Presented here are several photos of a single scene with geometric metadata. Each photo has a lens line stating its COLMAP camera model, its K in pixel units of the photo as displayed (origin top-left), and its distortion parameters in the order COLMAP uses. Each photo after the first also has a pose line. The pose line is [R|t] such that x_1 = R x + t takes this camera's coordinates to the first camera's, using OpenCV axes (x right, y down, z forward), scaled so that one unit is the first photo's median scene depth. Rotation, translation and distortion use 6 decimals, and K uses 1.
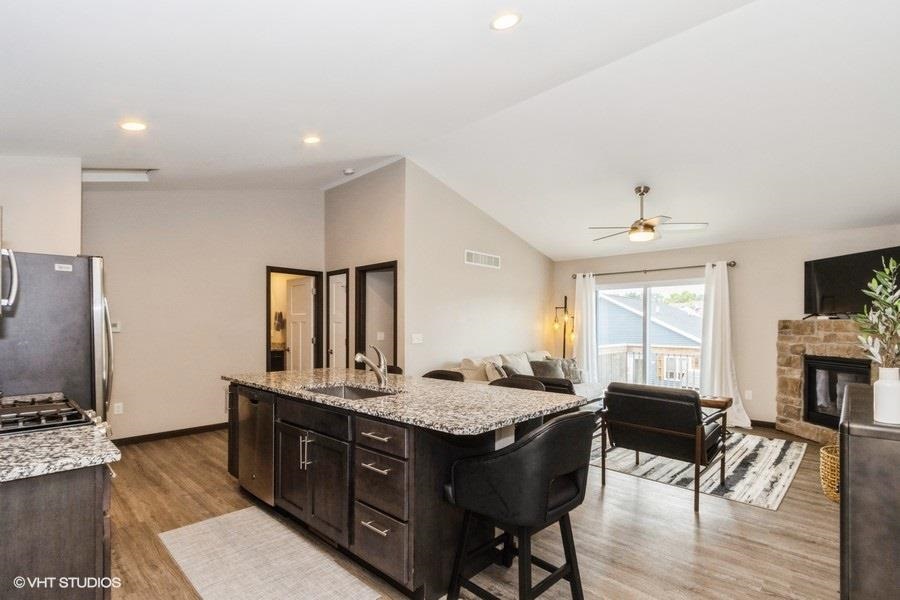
lens RADIAL K [[421.6, 0, 447.5], [0, 421.6, 328.3], [0, 0, 1]] dist [0.001459, -0.000841]
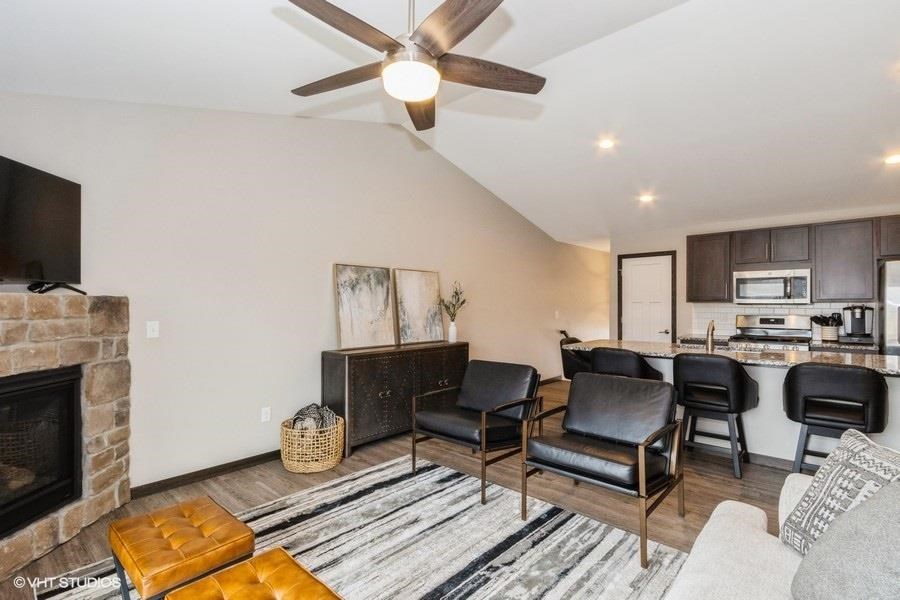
lens RADIAL K [[421.6, 0, 443.2], [0, 421.6, 304.9], [0, 0, 1]] dist [0.001459, -0.000841]
pose [[-0.999542, -0.000614, -0.030250, 0.415813], [-0.000725, 0.999993, 0.003641, -0.008616], [0.030248, 0.003661, -0.999536, 1.308880]]
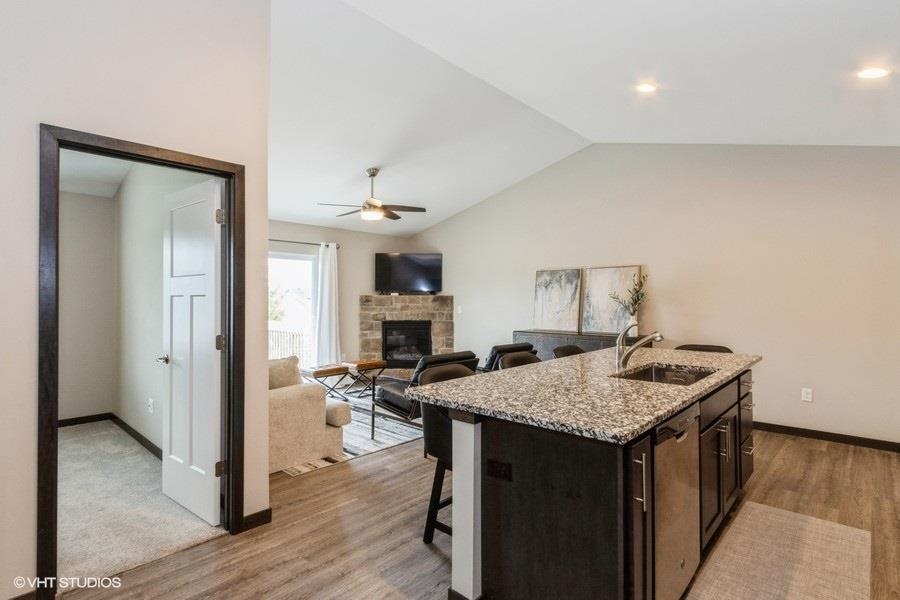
lens RADIAL K [[459.0, 0, 457.6], [0, 459.0, 289.0], [0, 0, 1]] dist [0.017393, -0.000182]
pose [[-0.032239, 0.019374, 0.999292, -0.653192], [0.006915, 0.999793, -0.019160, -0.010190], [-0.999456, 0.006293, -0.032366, 0.773708]]
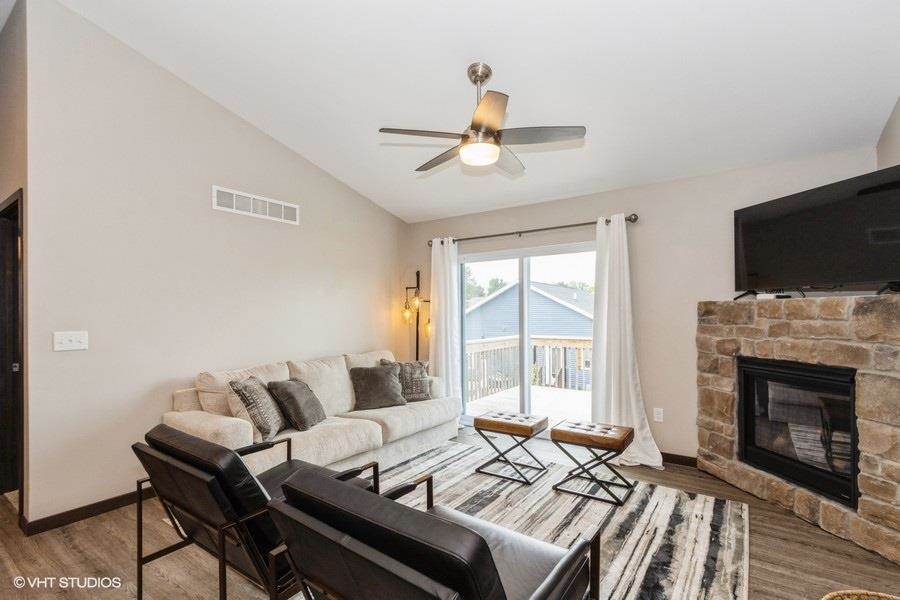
lens RADIAL K [[421.6, 0, 442.5], [0, 421.6, 312.1], [0, 0, 1]] dist [0.001459, -0.000841]
pose [[0.990090, -0.008730, 0.140160, 0.308066], [0.010413, 0.999882, -0.011275, -0.000162], [-0.140045, 0.012623, 0.990065, 0.419445]]
